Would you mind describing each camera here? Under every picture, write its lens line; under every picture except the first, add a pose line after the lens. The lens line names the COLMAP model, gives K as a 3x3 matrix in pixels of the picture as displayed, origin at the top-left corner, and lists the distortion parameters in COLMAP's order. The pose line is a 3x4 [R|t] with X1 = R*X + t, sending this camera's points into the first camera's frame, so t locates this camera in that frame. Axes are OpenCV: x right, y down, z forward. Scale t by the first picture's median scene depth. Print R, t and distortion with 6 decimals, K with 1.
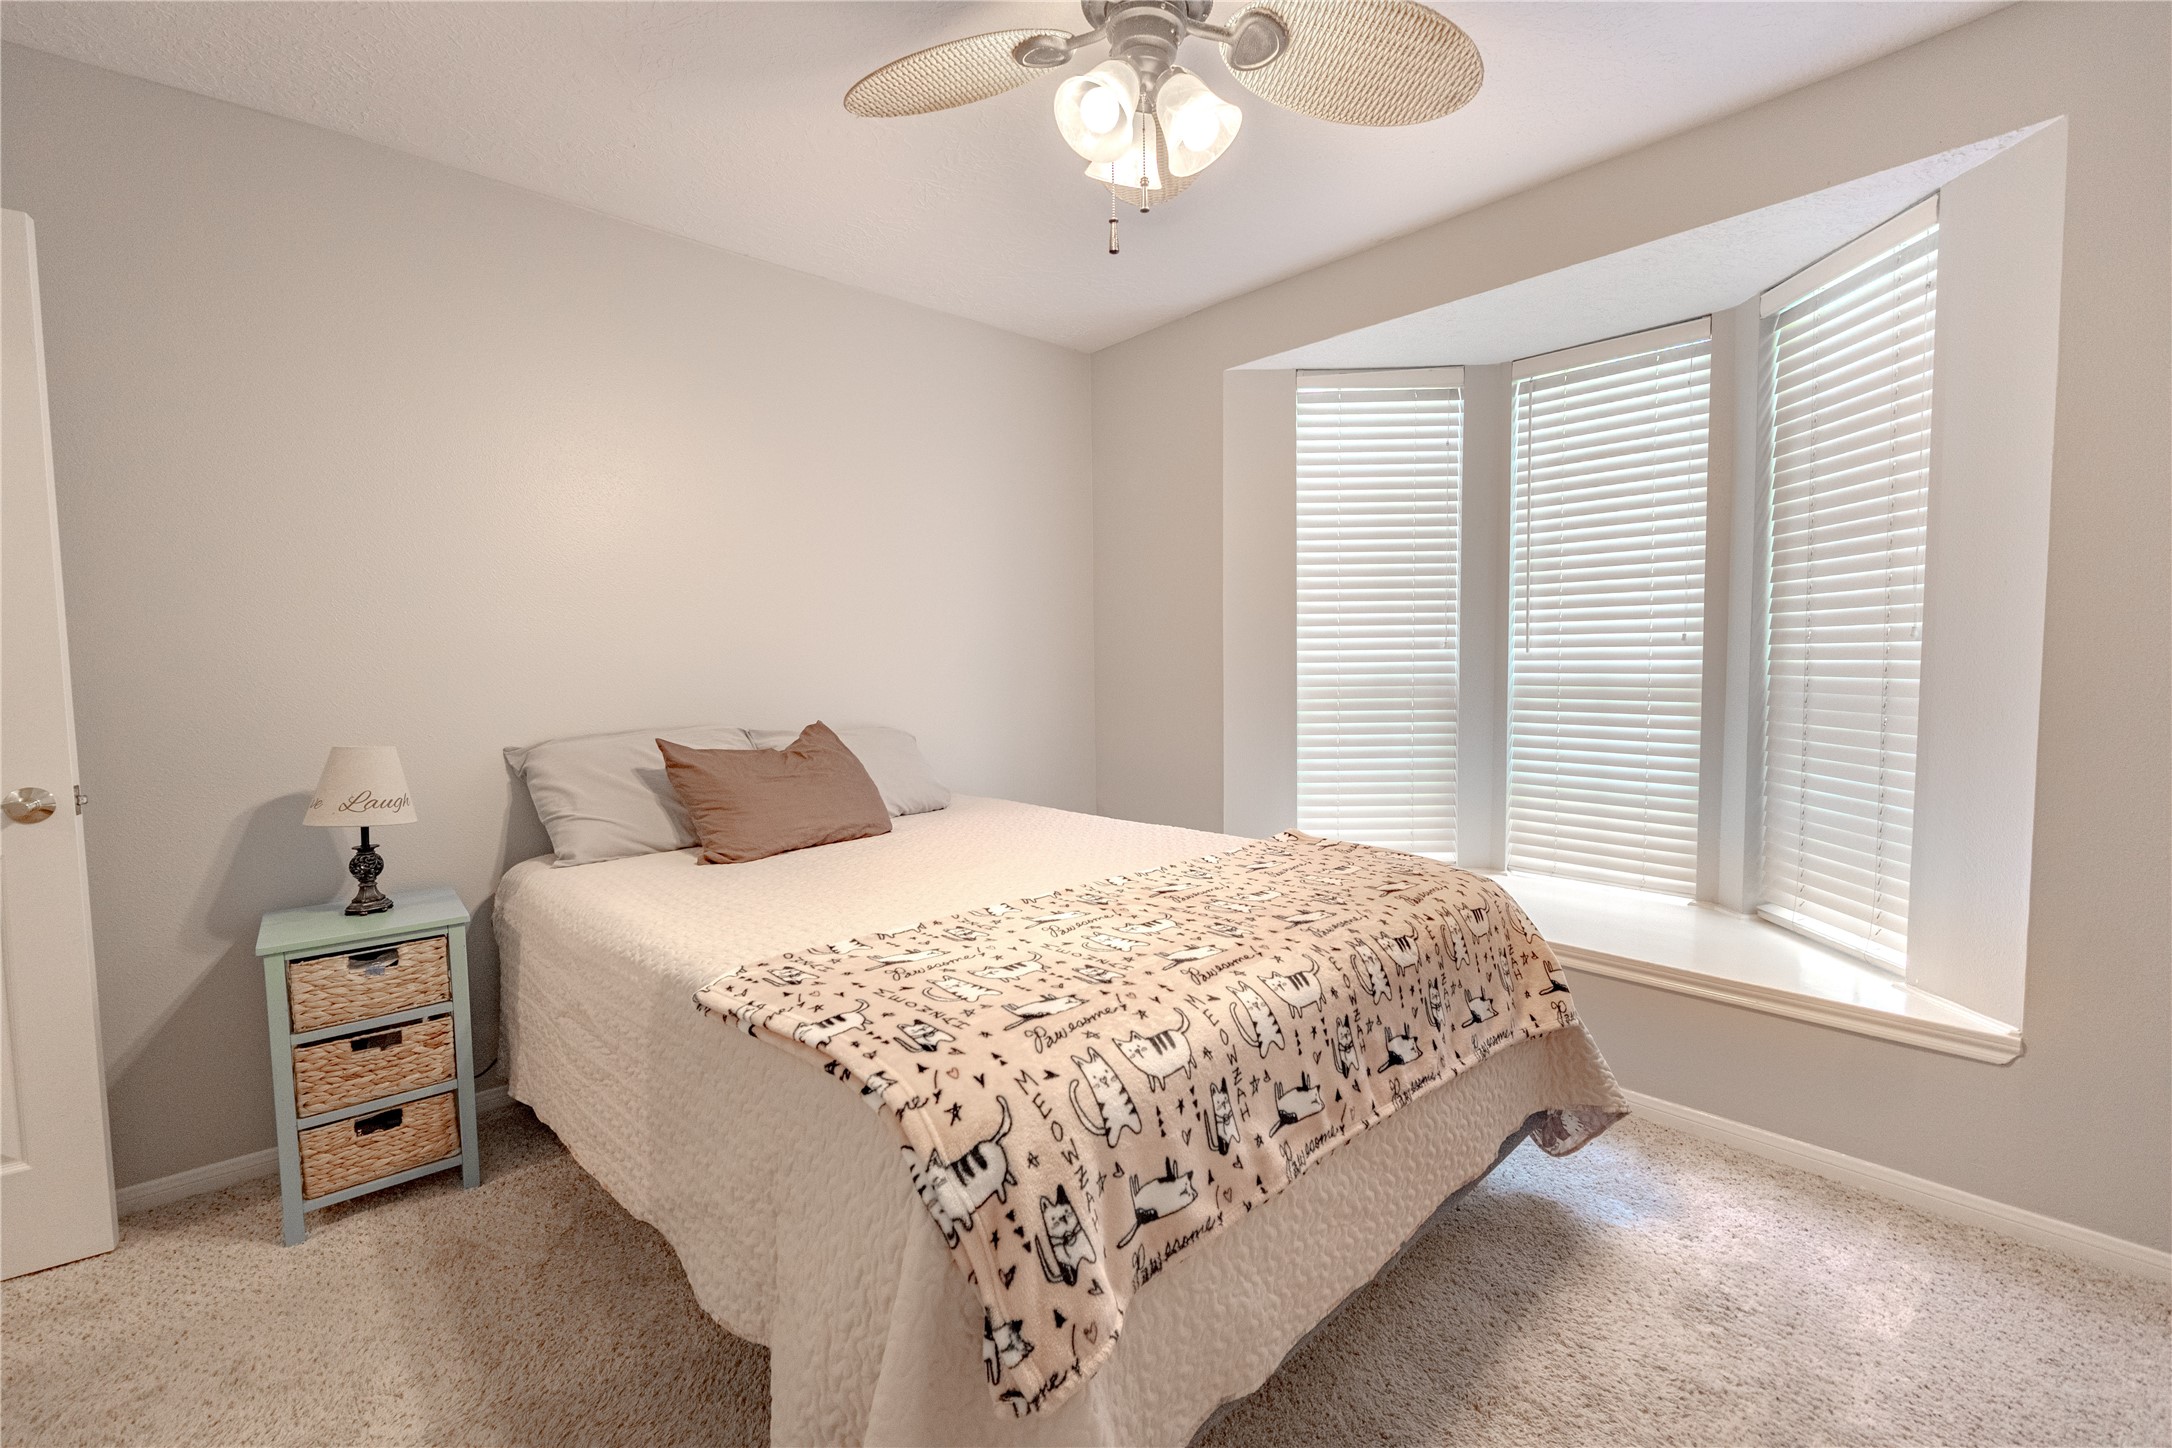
lens RADIAL K [[929.9, 0, 1090.5], [0, 929.9, 718.6], [0, 0, 1]] dist [-0.002928, -0.000522]
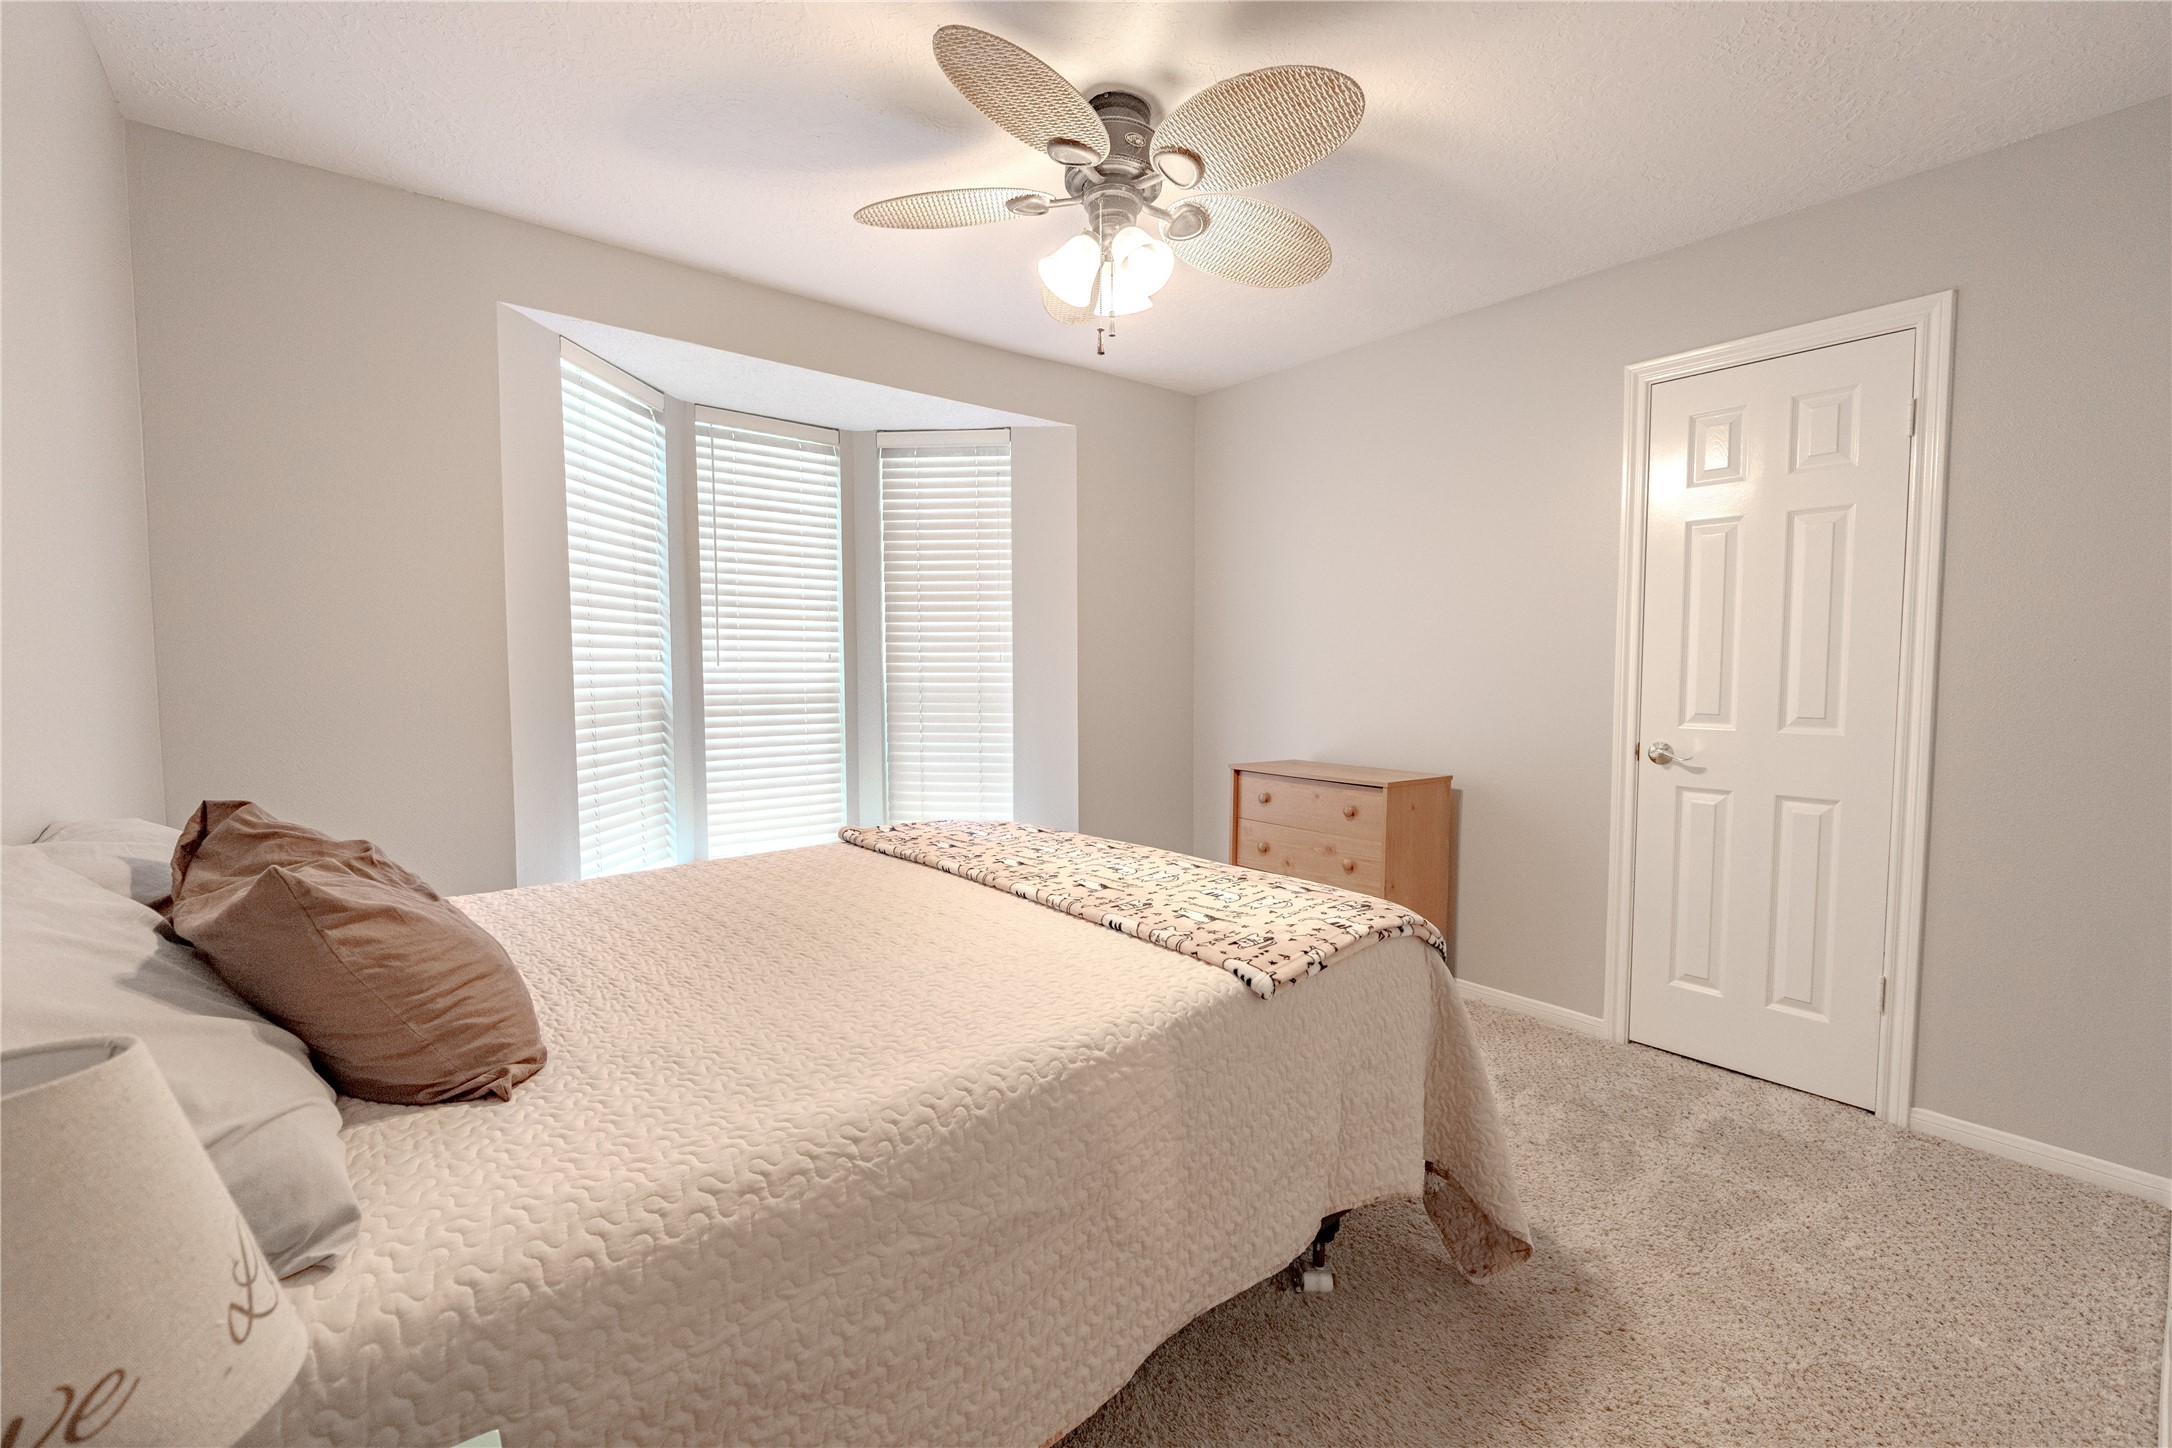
lens RADIAL K [[919.2, 0, 1094.2], [0, 919.2, 714.1], [0, 0, 1]] dist [-0.003126, -0.000317]
pose [[0.061345, -0.043437, 0.997171, -1.374304], [0.065743, 0.997059, 0.039387, -0.059682], [-0.995949, 0.063141, 0.064020, 1.037225]]
